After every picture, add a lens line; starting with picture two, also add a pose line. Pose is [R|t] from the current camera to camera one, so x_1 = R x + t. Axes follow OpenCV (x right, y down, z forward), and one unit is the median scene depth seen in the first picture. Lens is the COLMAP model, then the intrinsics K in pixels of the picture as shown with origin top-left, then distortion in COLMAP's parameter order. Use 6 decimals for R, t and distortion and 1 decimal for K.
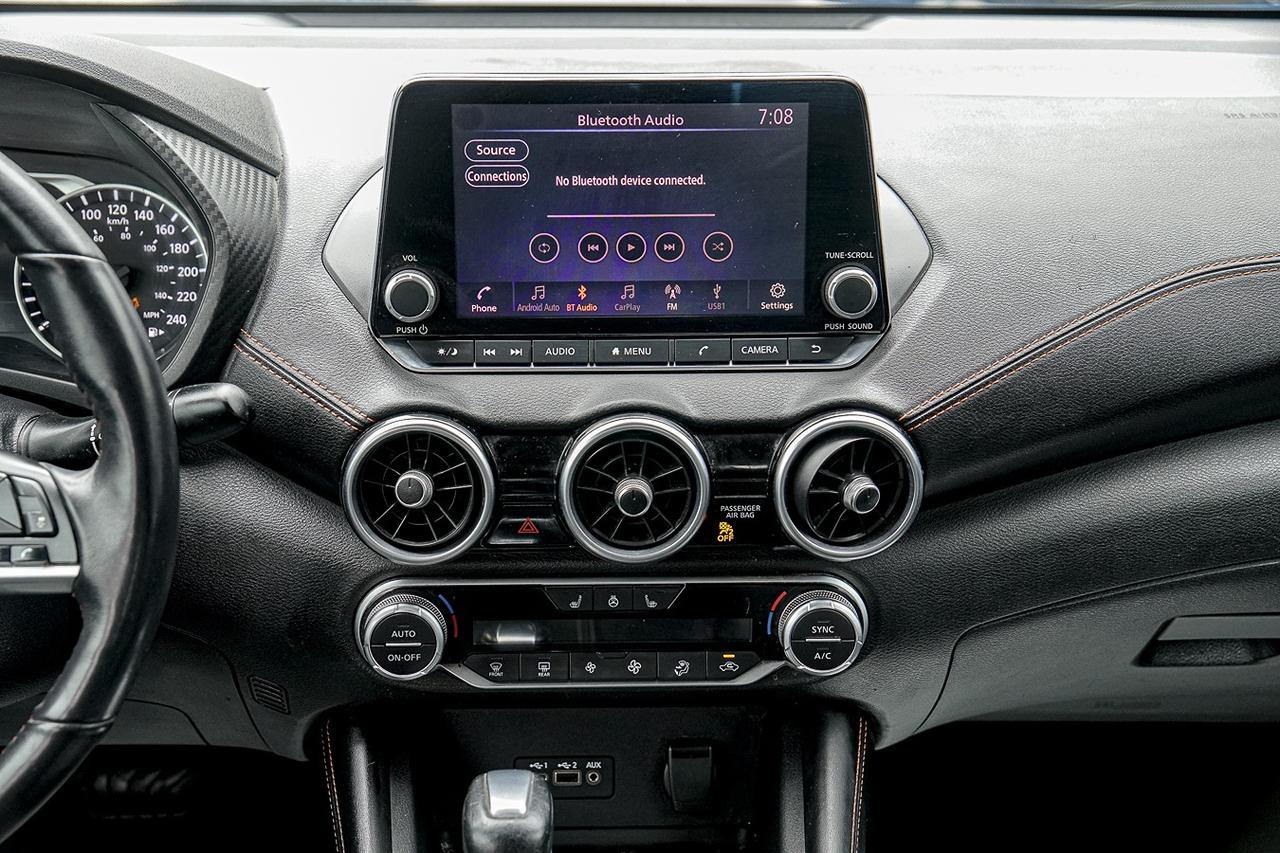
lens RADIAL K [[1953.3, 0, 644.5], [0, 1953.3, 421.3], [0, 0, 1]] dist [0.228040, 0.000000]
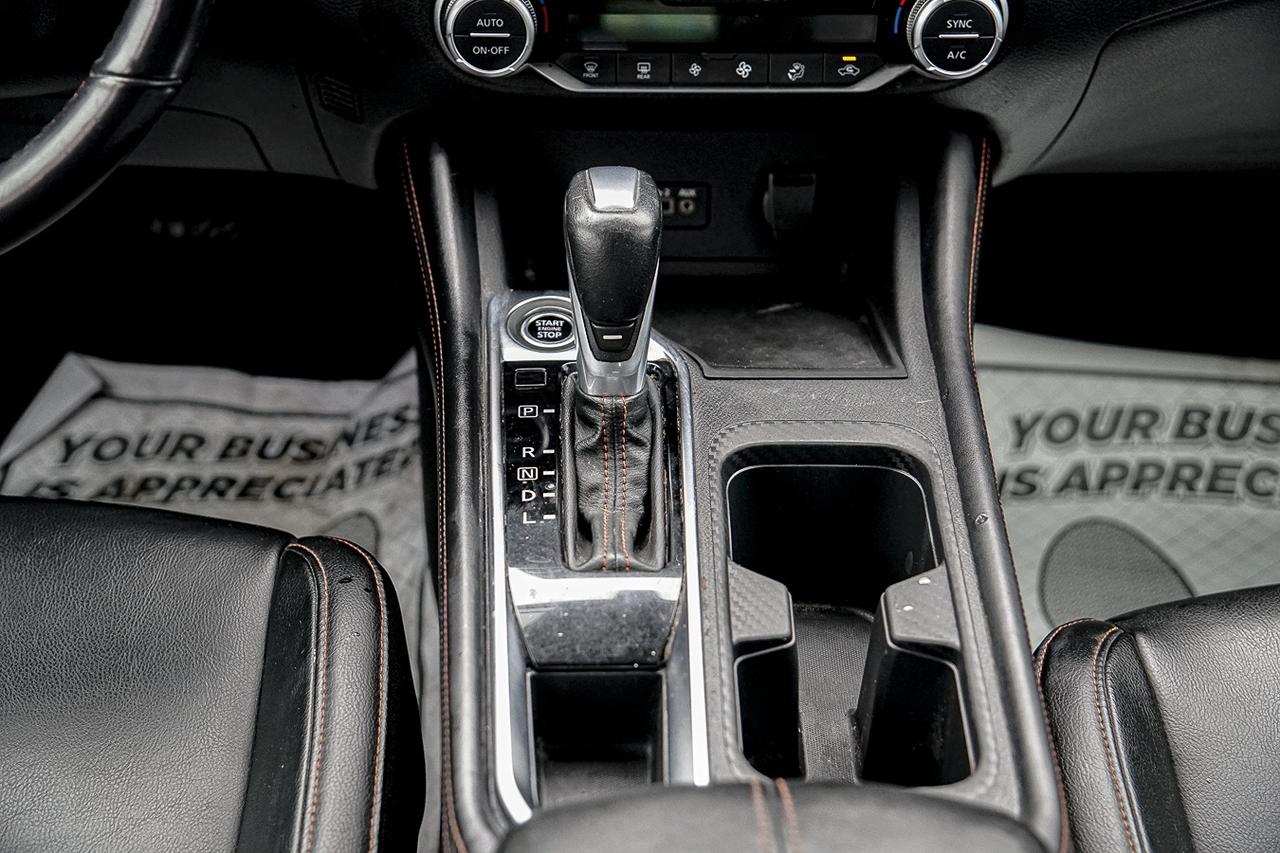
lens RADIAL K [[1953.3, 0, 648.8], [0, 1953.3, 434.9], [0, 0, 1]] dist [0.228040, 0.000000]
pose [[0.999816, 0.017398, -0.008047, -0.039070], [-0.015028, 0.972043, 0.234320, 0.077731], [0.011899, -0.234156, 0.972126, 0.078785]]
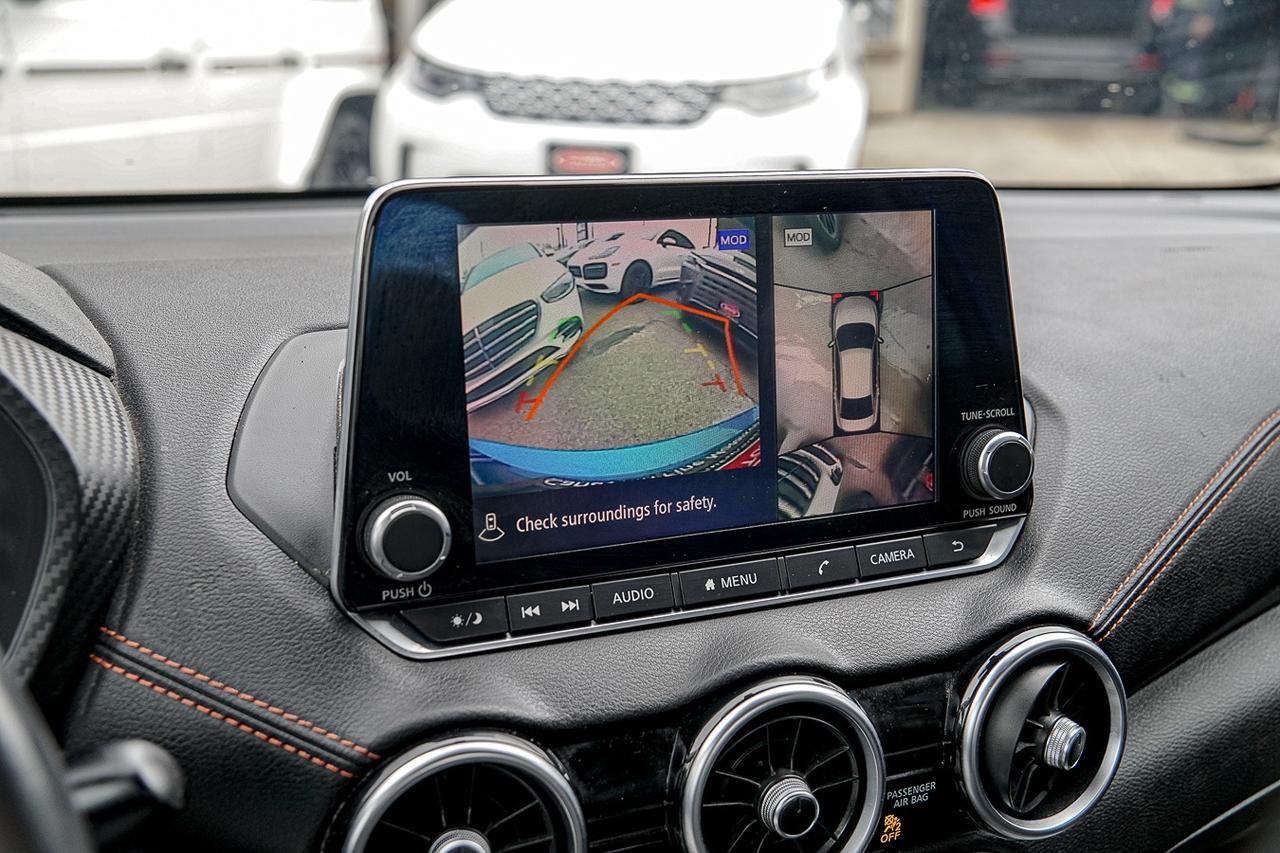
lens RADIAL K [[1367.9, 0, 644.4], [0, 1367.9, 433.8], [0, 0, 1]] dist [-0.000073, 0.000000]
pose [[0.930109, -0.086922, 0.356849, -0.194863], [0.123286, 0.989108, -0.080411, -0.051338], [-0.345973, 0.118786, 0.930695, 0.561027]]
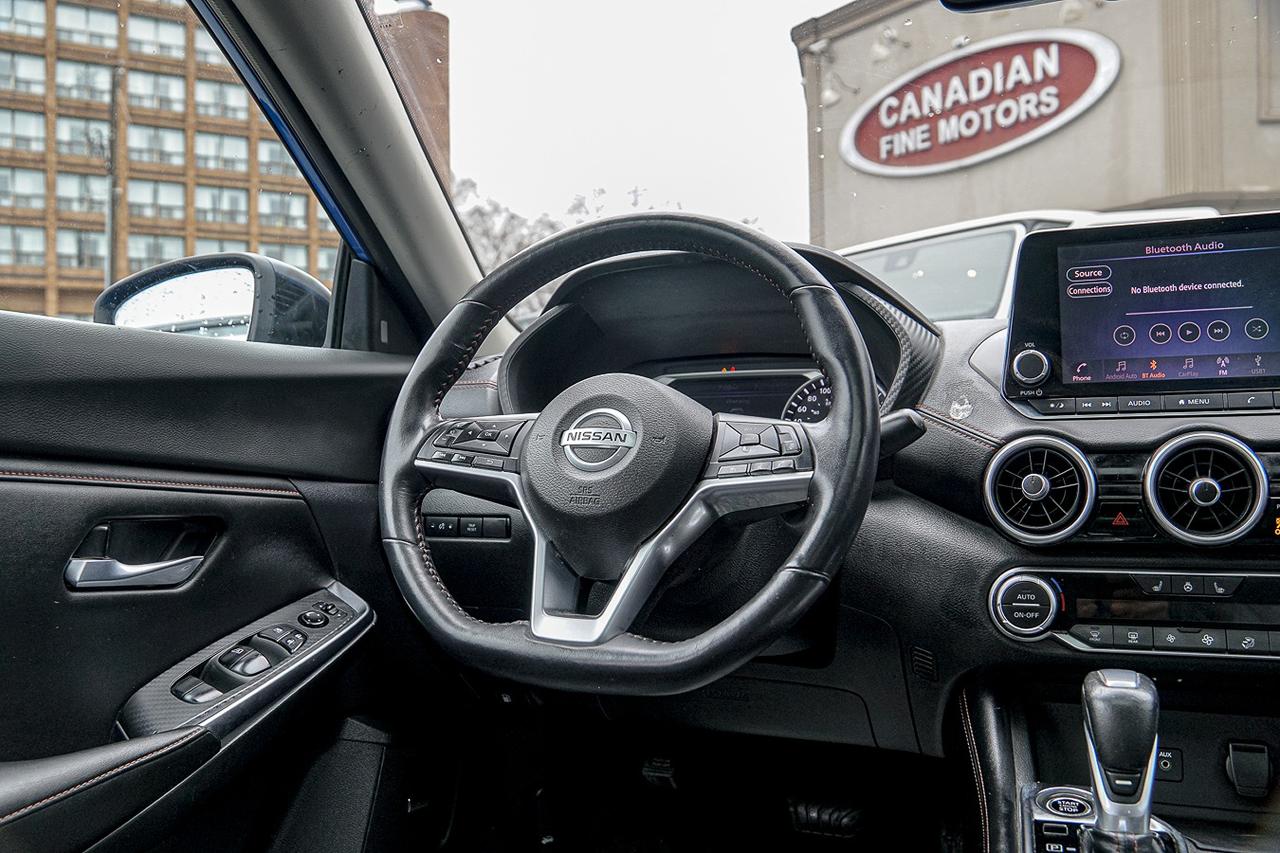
lens RADIAL K [[1004.4, 0, 645.2], [0, 1004.4, 414.9], [0, 0, 1]] dist [-0.091584, 0.040827]
pose [[0.906975, -0.034760, -0.419747, -0.068000], [-0.121939, 0.932238, -0.340681, 0.256094], [0.403146, 0.360173, 0.841278, 0.253525]]
